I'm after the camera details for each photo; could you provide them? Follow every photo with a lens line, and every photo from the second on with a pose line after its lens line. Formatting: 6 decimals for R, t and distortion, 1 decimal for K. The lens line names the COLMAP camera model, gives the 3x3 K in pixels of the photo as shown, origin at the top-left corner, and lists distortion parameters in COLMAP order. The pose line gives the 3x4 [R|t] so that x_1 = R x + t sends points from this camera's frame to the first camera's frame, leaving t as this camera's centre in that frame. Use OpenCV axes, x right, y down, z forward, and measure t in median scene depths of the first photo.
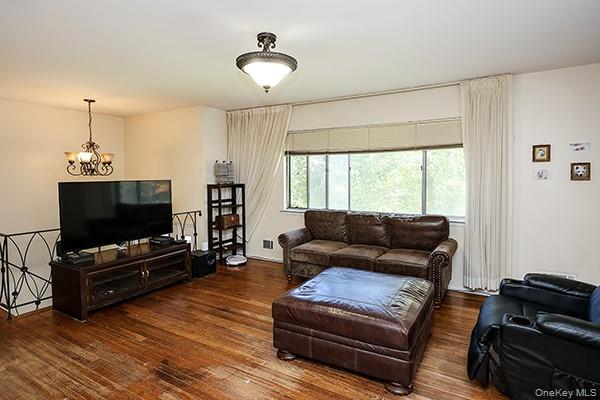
lens RADIAL K [[323.5, 0, 335.1], [0, 323.5, 191.1], [0, 0, 1]] dist [0.016358, -0.003111]
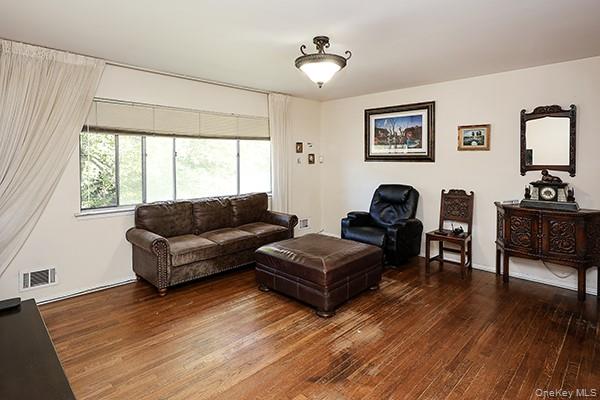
lens RADIAL K [[323.5, 0, 292.1], [0, 323.5, 171.8], [0, 0, 1]] dist [0.016358, -0.003111]
pose [[0.286028, -0.031331, 0.957709, -0.846494], [0.052348, 0.998484, 0.017030, -0.020291], [-0.956790, 0.045263, 0.287234, 0.500284]]
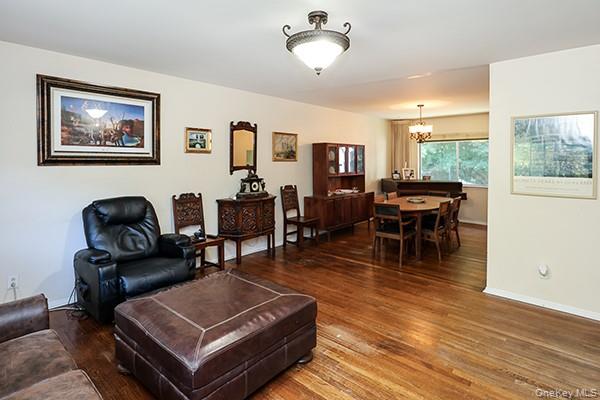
lens RADIAL K [[323.5, 0, 317.2], [0, 323.5, 157.2], [0, 0, 1]] dist [0.016358, -0.003111]
pose [[-0.983257, 0.002947, 0.182203, -0.239663], [0.011562, 0.998863, 0.046240, -0.073278], [-0.181859, 0.047572, -0.982173, 1.241311]]
